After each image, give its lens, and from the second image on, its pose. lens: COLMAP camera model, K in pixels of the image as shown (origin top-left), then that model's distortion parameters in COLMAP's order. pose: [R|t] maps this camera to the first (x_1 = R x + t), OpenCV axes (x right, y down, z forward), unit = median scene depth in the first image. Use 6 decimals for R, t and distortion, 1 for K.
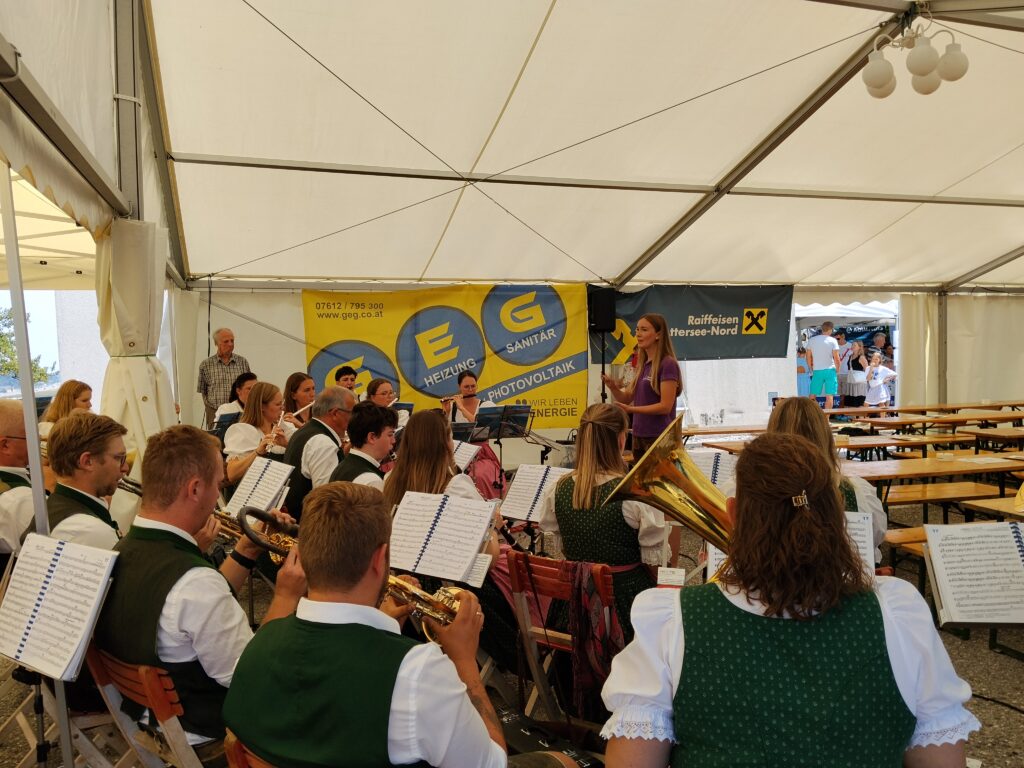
lens RADIAL K [[866.8, 0, 512.0], [0, 866.8, 384.0], [0, 0, 1]] dist [0.124479, -0.275389]
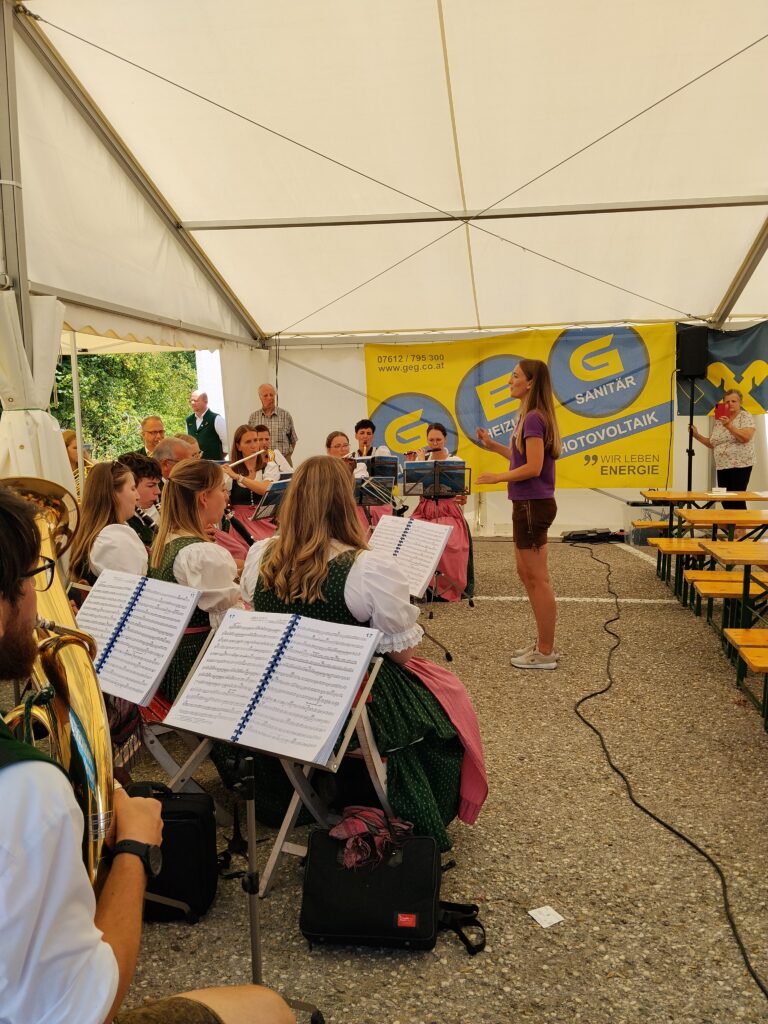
lens RADIAL K [[866.8, 0, 384.0], [0, 866.8, 512.0], [0, 0, 1]] dist [0.124479, -0.275389]
pose [[0.896961, 0.048370, -0.439455, 0.229238], [-0.009774, 0.995924, 0.089670, -0.002724], [0.442001, -0.076135, 0.893778, 0.072992]]
